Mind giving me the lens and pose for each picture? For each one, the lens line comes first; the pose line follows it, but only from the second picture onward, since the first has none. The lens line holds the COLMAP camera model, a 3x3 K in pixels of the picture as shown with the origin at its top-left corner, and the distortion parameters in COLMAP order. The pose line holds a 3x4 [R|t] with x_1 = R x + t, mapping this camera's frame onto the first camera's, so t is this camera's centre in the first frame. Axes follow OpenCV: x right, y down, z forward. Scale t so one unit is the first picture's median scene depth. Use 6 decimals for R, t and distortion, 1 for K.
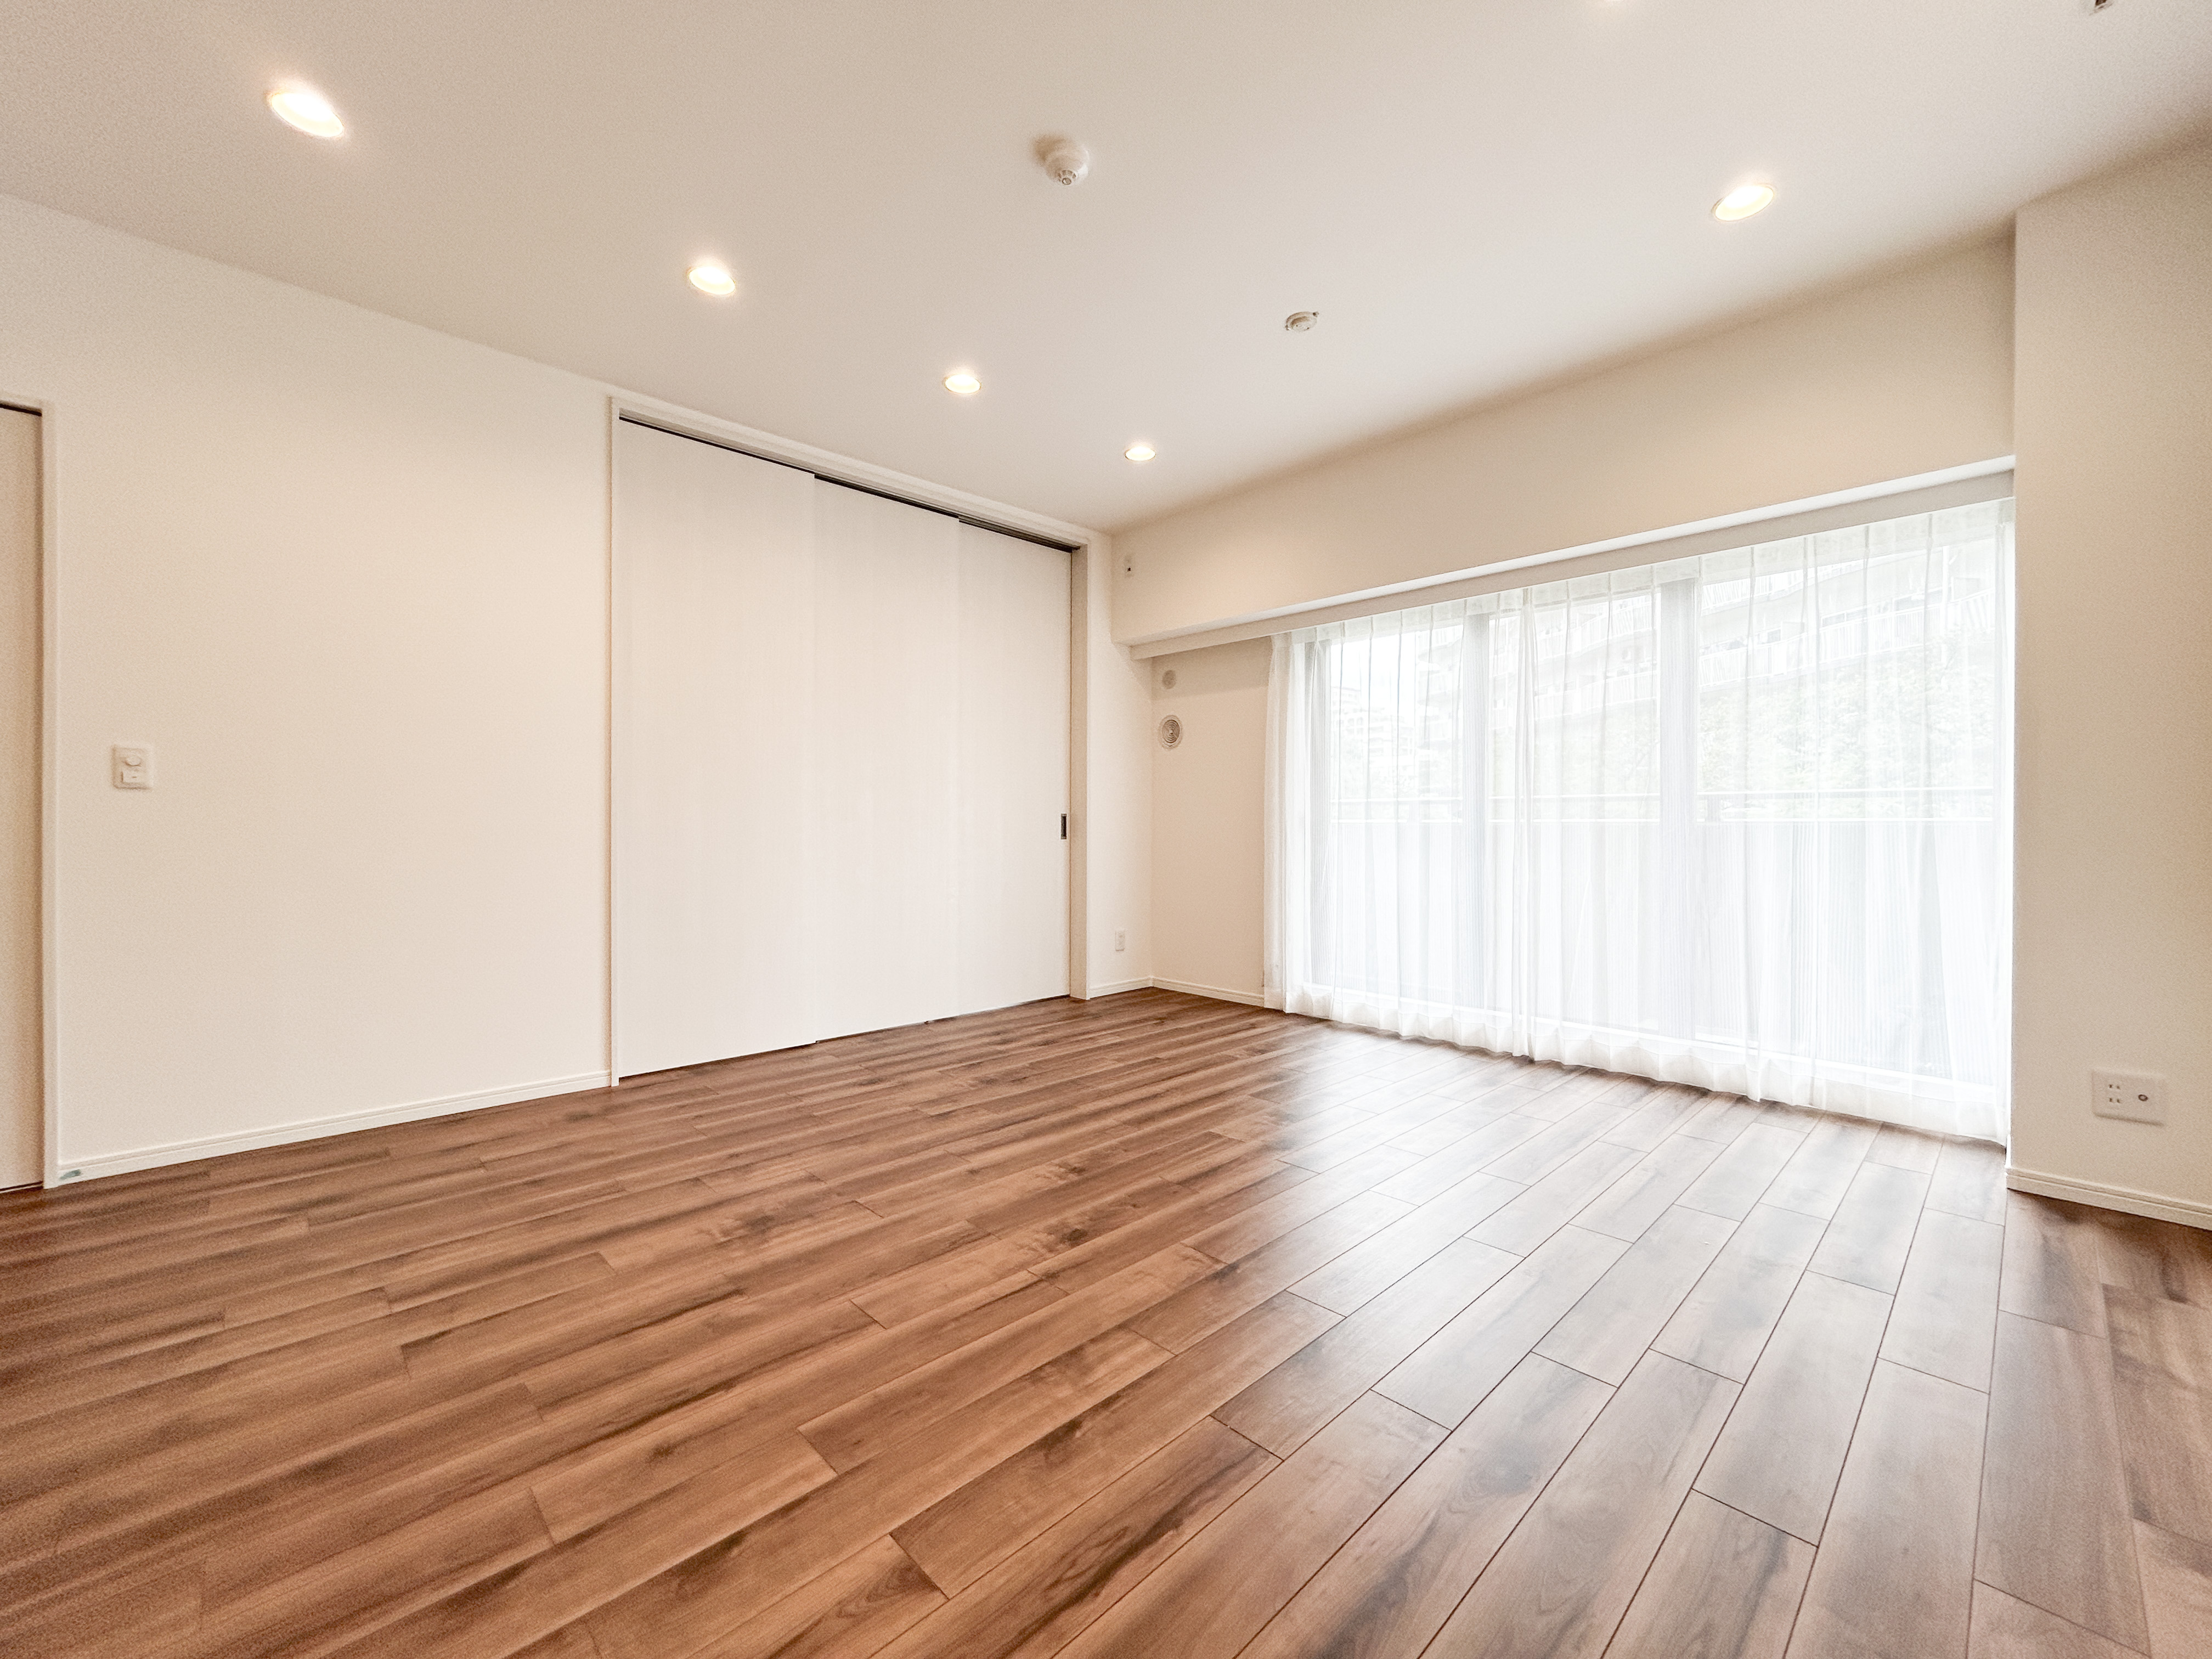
lens RADIAL K [[902.1, 0, 1106.0], [0, 902.1, 829.5], [0, 0, 1]] dist [0.000658, -0.000043]
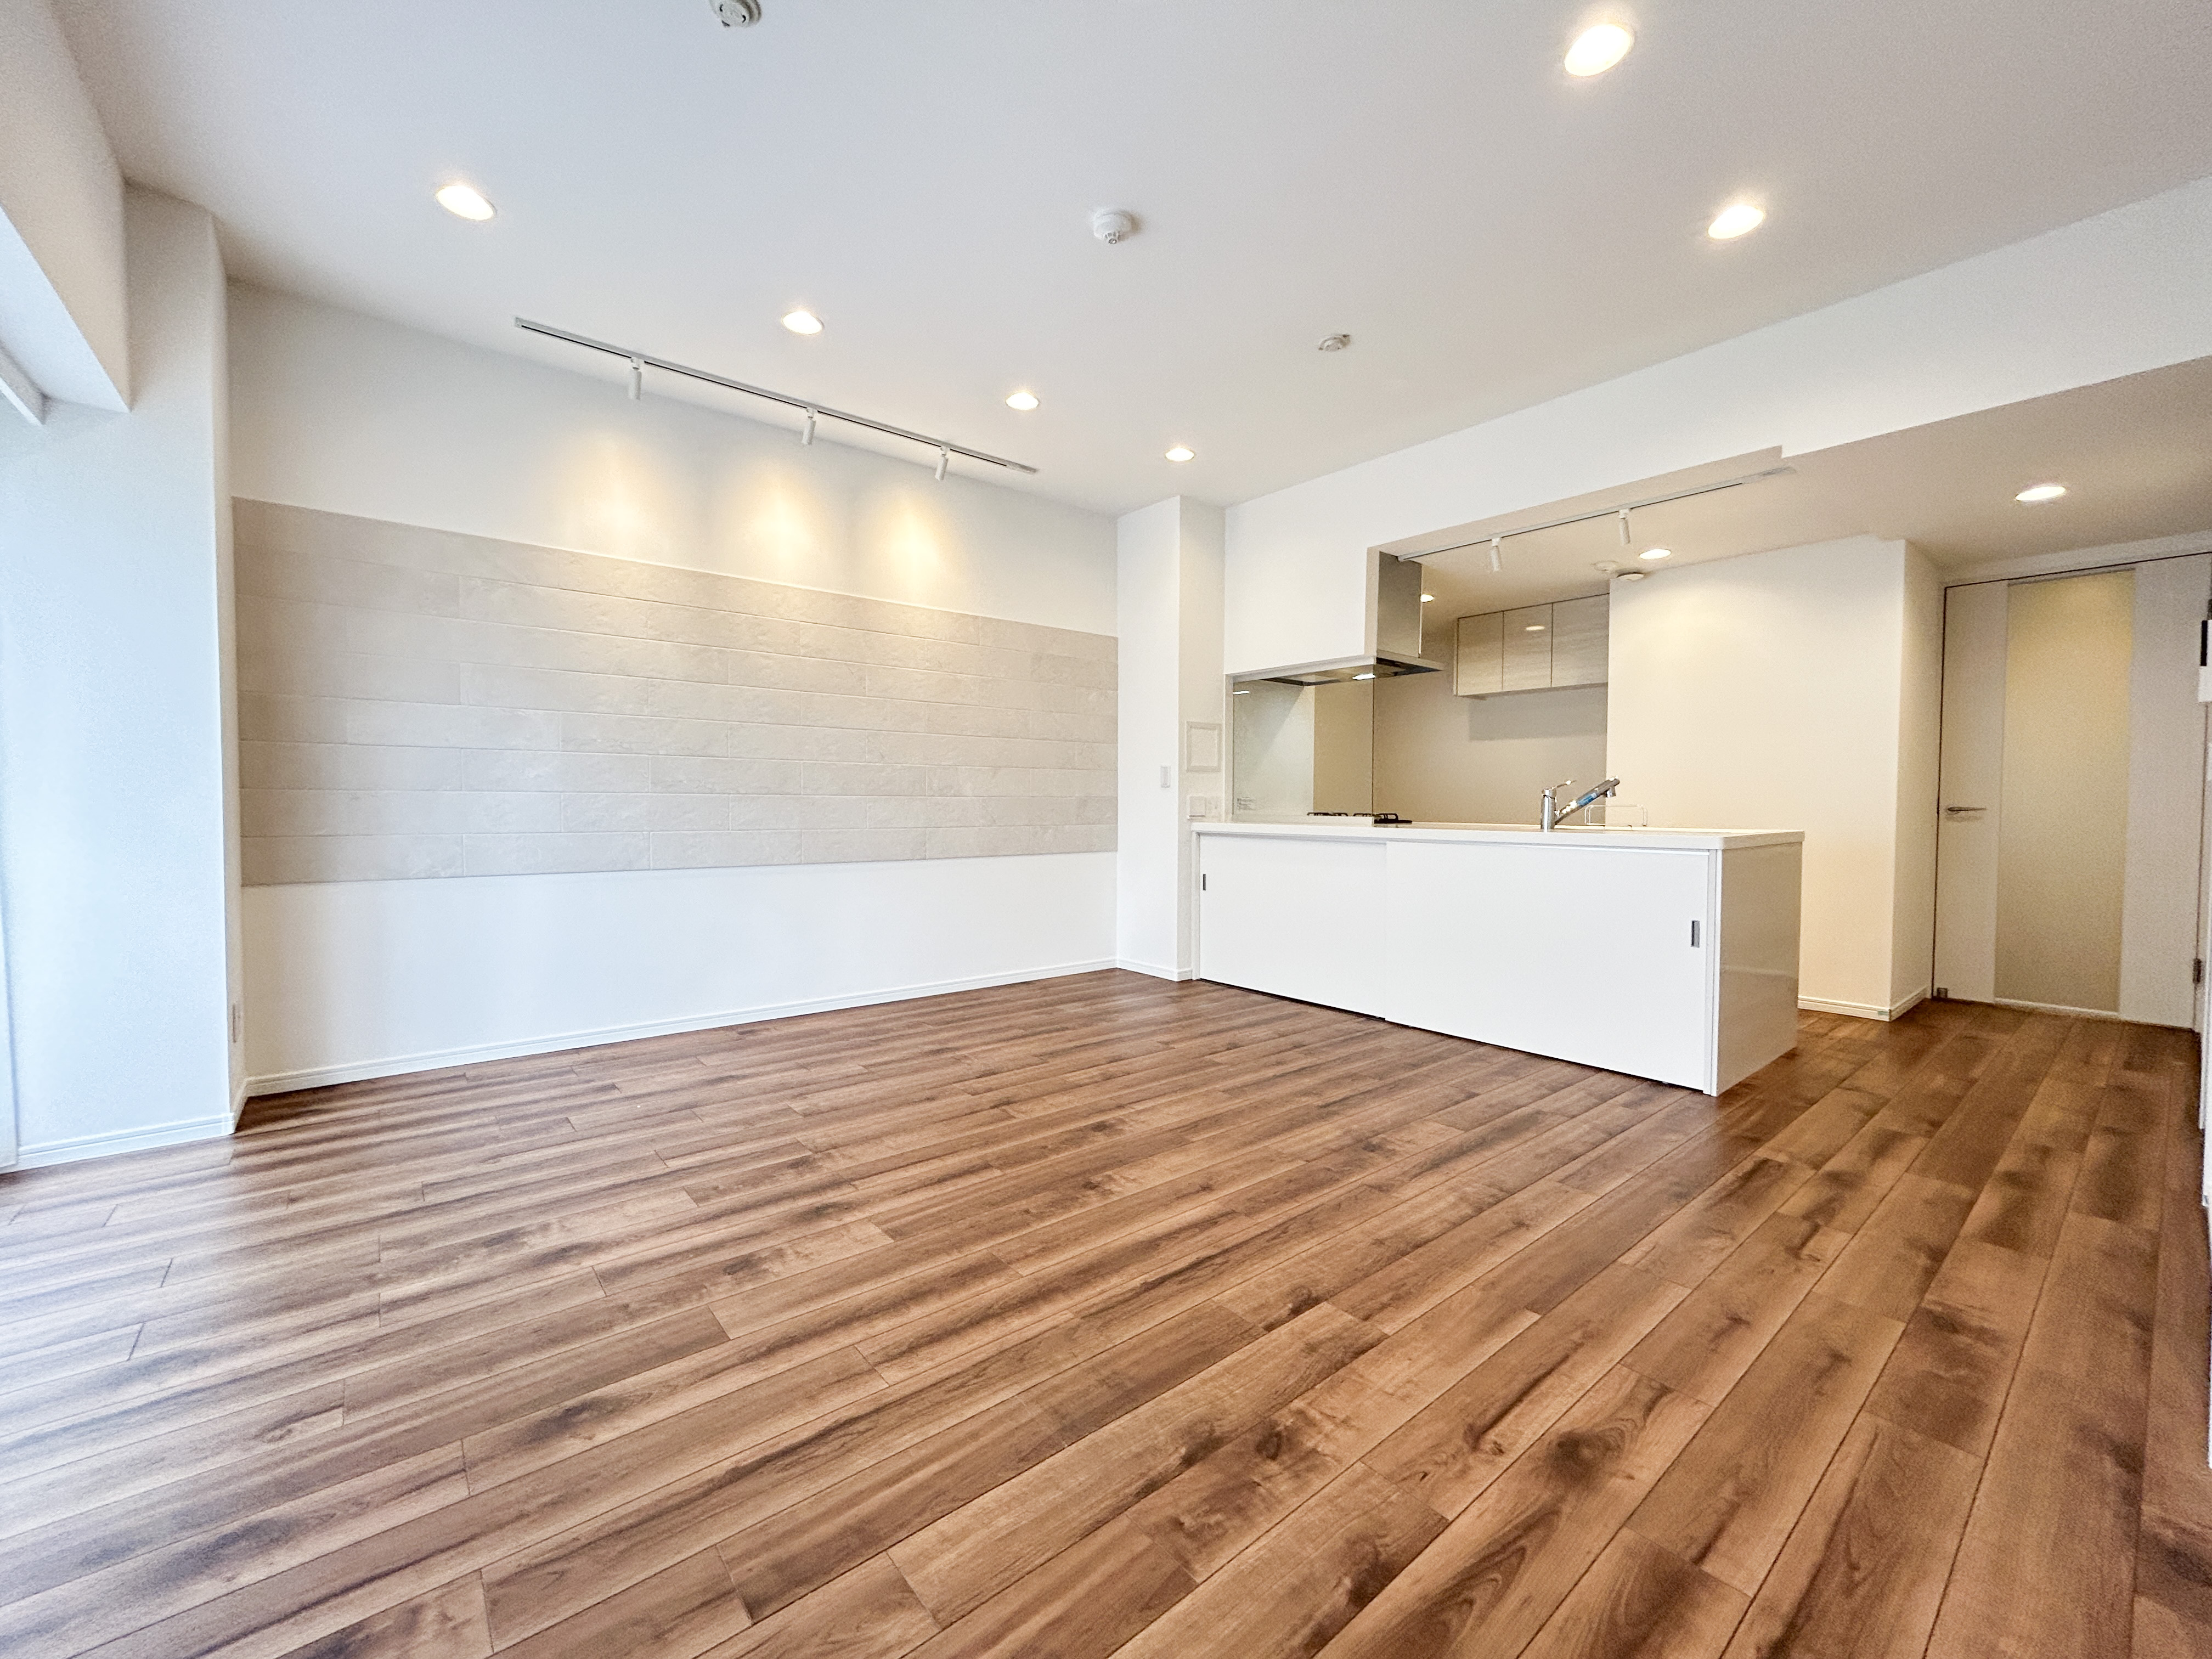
lens RADIAL K [[897.2, 0, 1106.0], [0, 897.2, 829.5], [0, 0, 1]] dist [-0.001567, 0.000290]
pose [[-0.997223, -0.010209, 0.073764, -0.102194], [-0.007522, 0.999301, 0.036614, -0.010569], [-0.074087, 0.035958, -0.996603, 1.765649]]
